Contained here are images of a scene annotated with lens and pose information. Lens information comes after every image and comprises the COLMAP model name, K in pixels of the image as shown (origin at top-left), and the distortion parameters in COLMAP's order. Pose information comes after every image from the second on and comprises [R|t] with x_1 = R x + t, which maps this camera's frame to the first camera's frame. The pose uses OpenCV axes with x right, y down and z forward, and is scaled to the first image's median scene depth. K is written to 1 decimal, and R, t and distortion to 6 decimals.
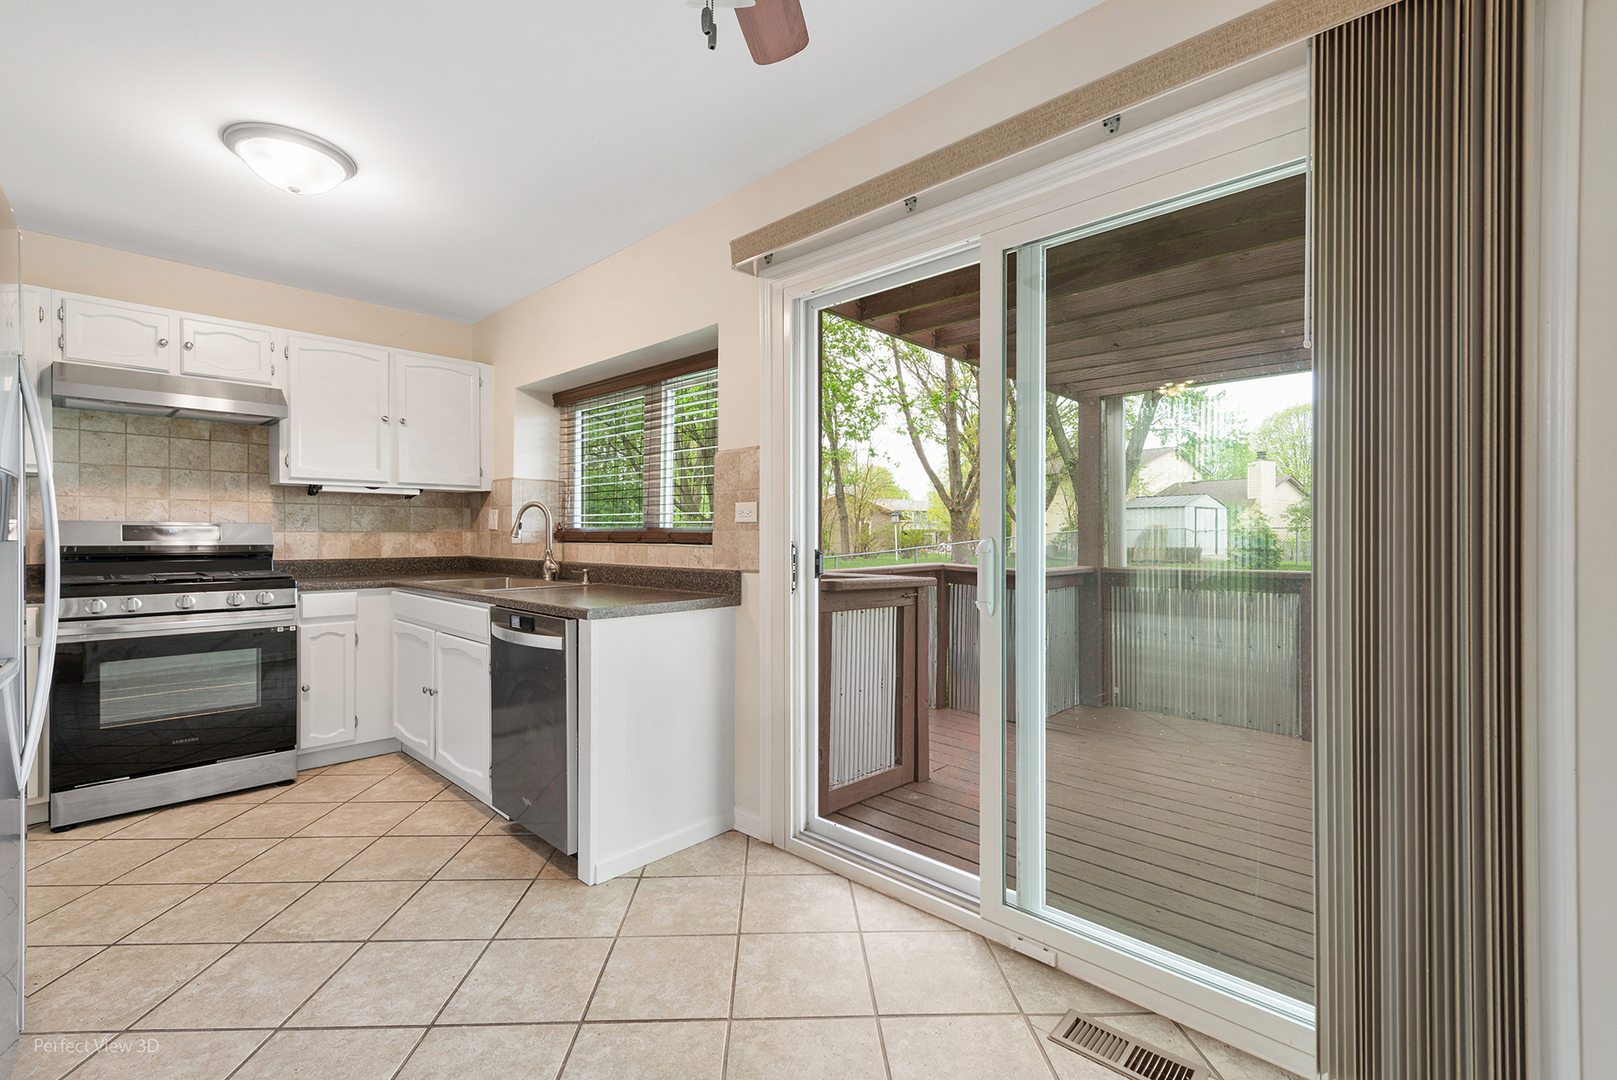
lens RADIAL K [[697.3, 0, 808.5], [0, 697.3, 540.0], [0, 0, 1]] dist [0.002581, -0.000017]
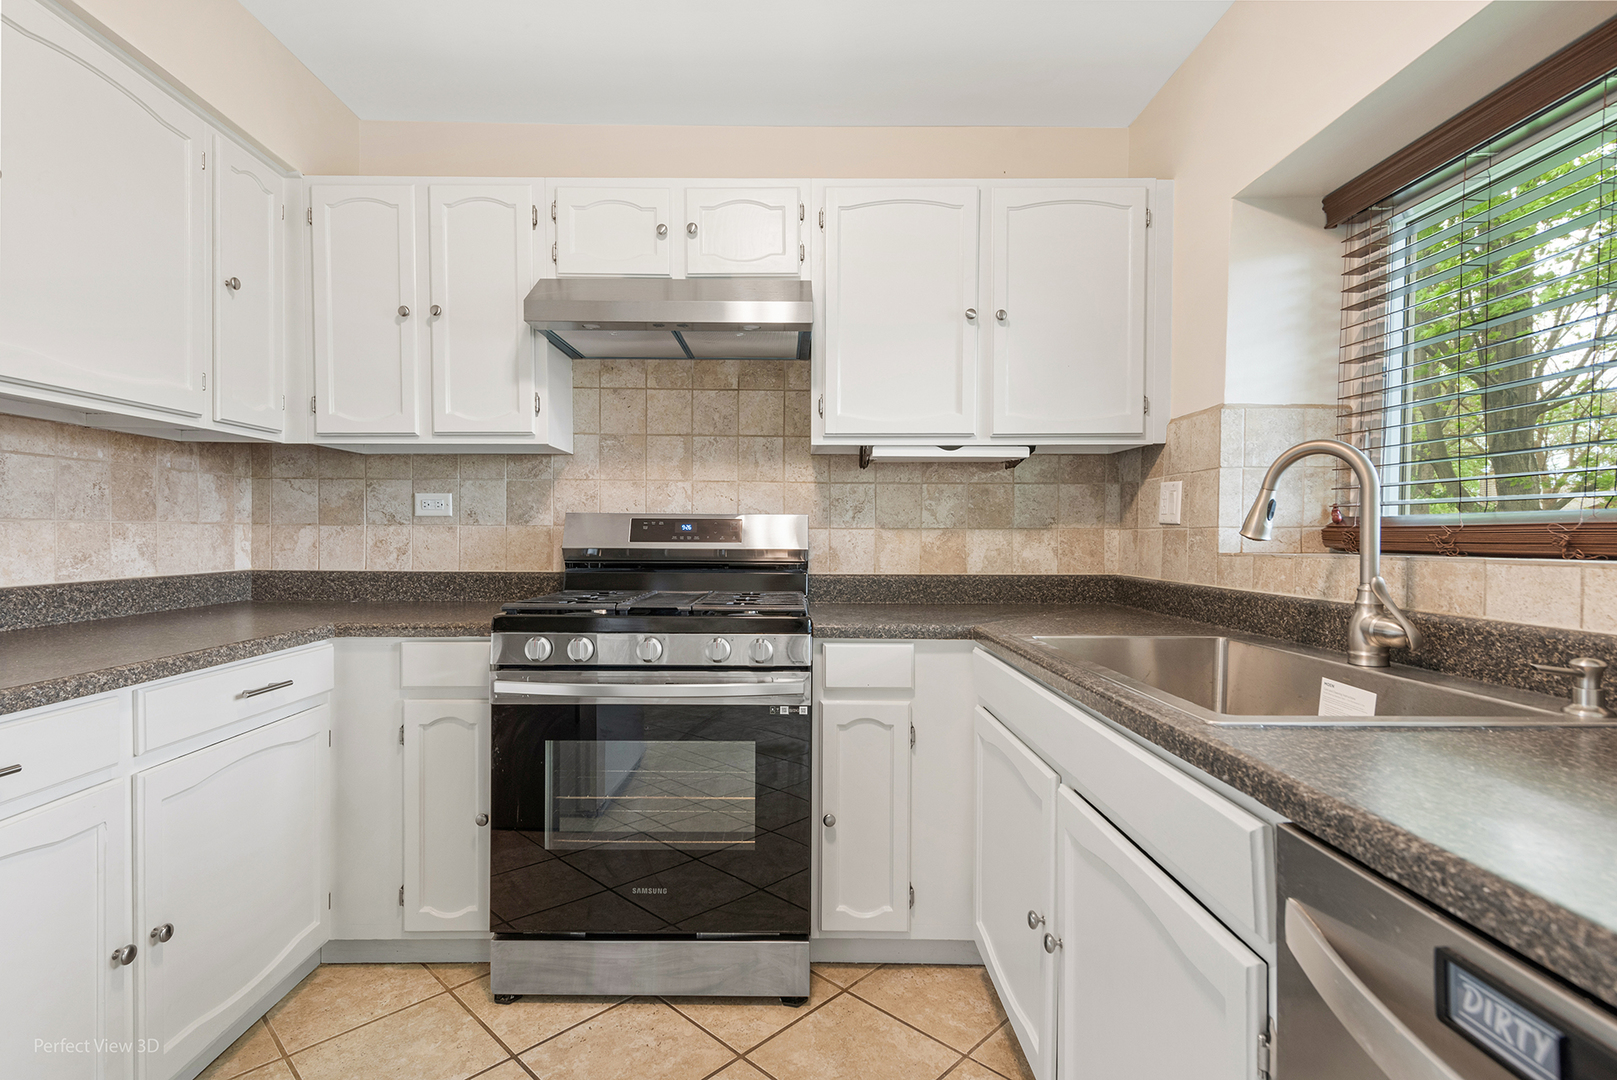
lens RADIAL K [[820.4, 0, 779.9], [0, 820.4, 543.5], [0, 0, 1]] dist [0.022892, -0.000440]
pose [[0.688326, 0.008186, -0.725355, -0.267149], [-0.008039, 0.999961, 0.003657, -0.001186], [0.725357, 0.003314, 0.688365, 0.493908]]
